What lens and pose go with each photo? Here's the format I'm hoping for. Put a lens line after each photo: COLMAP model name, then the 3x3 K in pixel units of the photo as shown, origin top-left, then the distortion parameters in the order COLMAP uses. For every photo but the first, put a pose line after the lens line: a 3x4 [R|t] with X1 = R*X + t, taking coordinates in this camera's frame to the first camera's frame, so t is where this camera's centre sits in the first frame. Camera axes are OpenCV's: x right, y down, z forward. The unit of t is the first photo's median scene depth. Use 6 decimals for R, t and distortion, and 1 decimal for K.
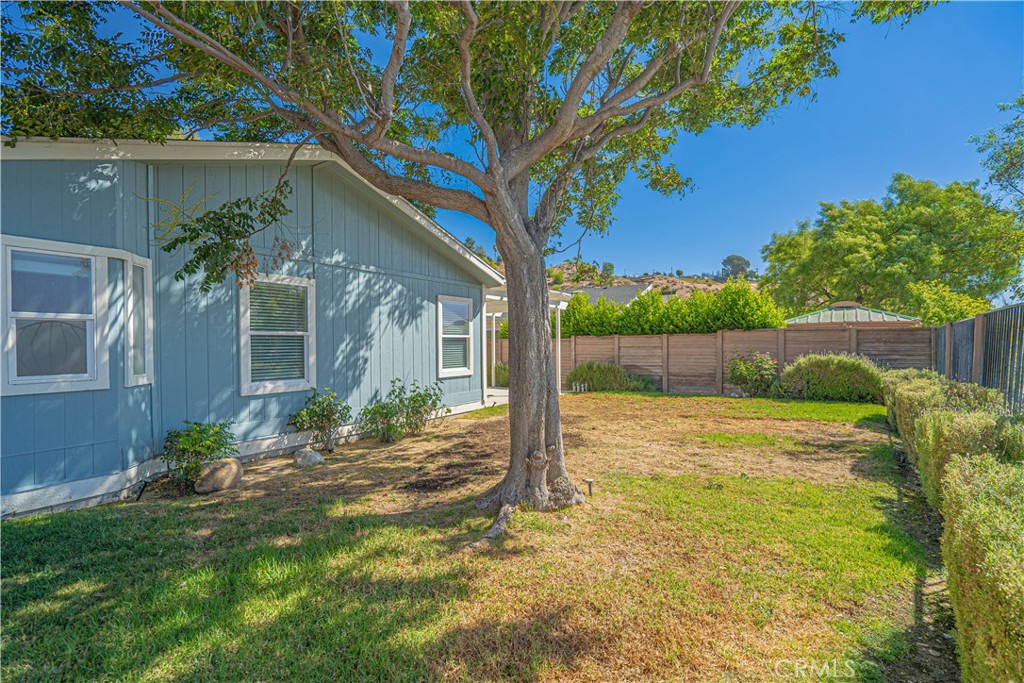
lens RADIAL K [[461.6, 0, 513.1], [0, 461.6, 344.4], [0, 0, 1]] dist [-0.001134, 0.000349]
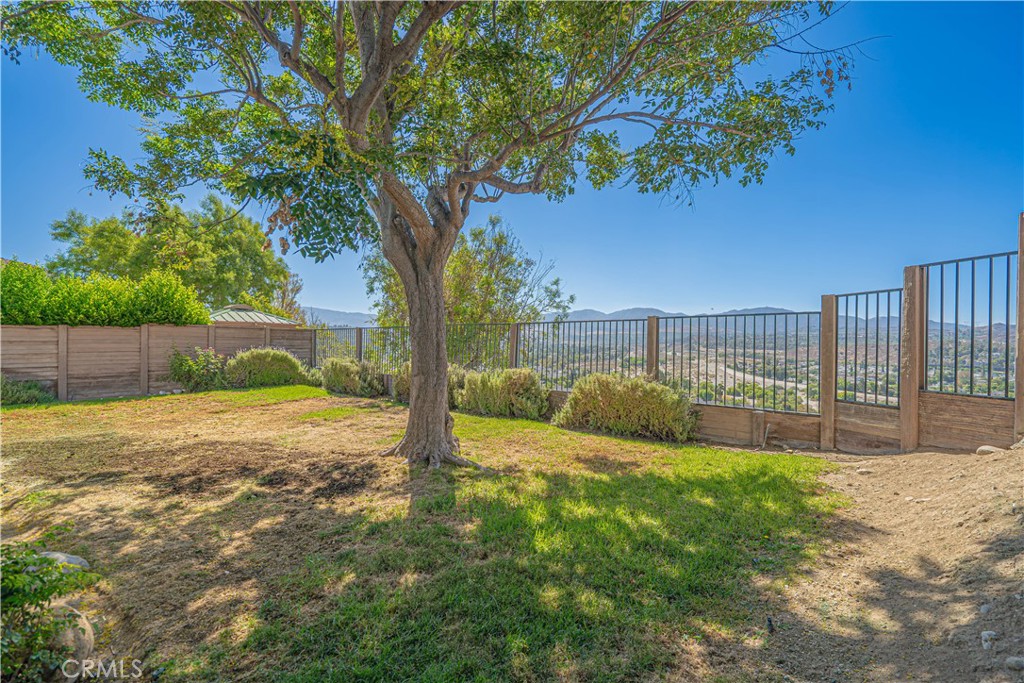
lens RADIAL K [[461.6, 0, 513.1], [0, 461.6, 344.4], [0, 0, 1]] dist [-0.001134, 0.000349]
pose [[0.054538, 0.001031, 0.998511, -0.441767], [-0.006032, 0.999982, -0.000703, 0.006542], [-0.998493, -0.005985, 0.054543, 0.245565]]
